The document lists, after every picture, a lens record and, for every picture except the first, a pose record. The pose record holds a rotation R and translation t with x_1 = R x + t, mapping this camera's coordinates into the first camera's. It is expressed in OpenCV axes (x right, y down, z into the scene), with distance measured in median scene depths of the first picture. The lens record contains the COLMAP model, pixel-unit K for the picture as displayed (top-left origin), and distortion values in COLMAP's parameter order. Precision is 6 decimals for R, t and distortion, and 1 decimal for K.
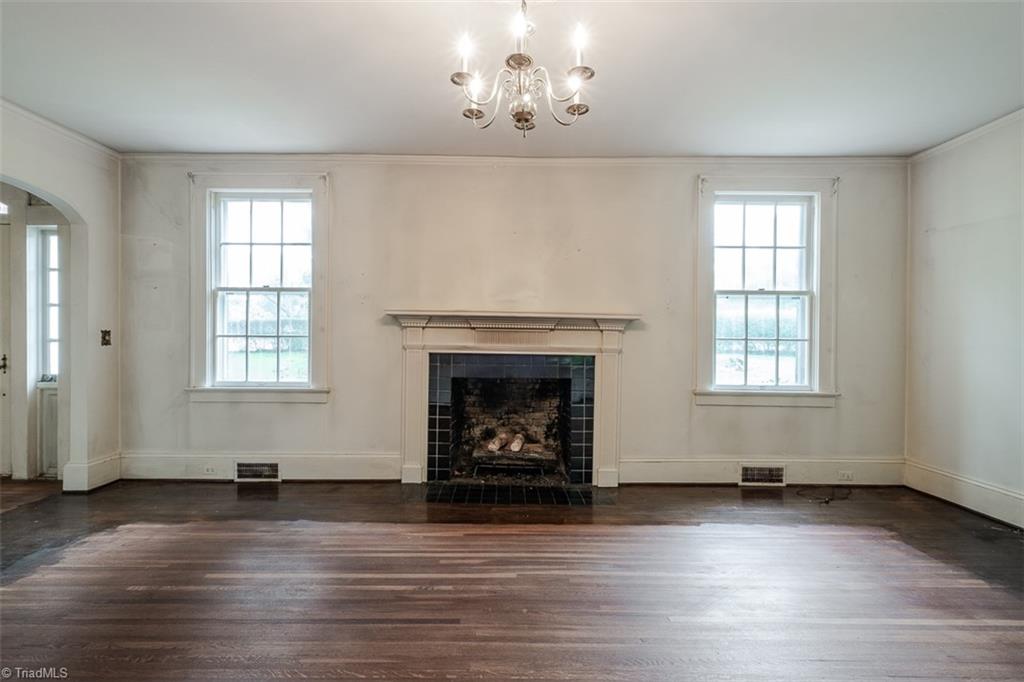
lens RADIAL K [[458.0, 0, 493.6], [0, 458.0, 346.4], [0, 0, 1]] dist [0.000969, -0.000076]
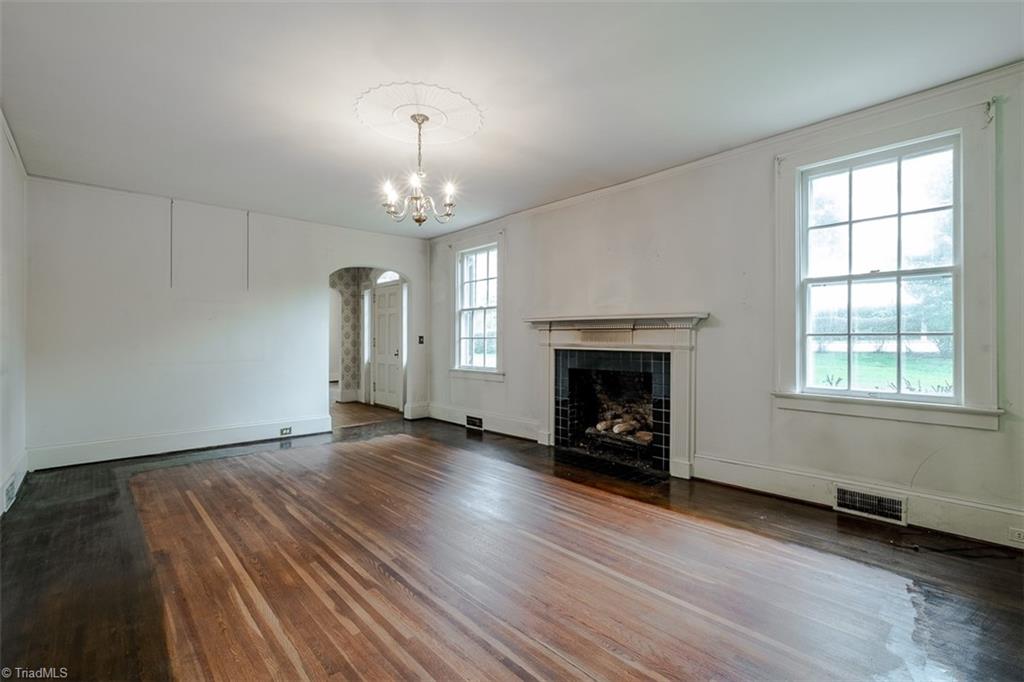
lens RADIAL K [[455.0, 0, 500.7], [0, 455.0, 340.3], [0, 0, 1]] dist [-0.001269, -0.000181]
pose [[0.672602, -0.009136, -0.739948, 0.735783], [-0.004102, 0.999862, -0.016074, 0.010507], [0.739993, 0.013847, 0.672472, -0.009939]]
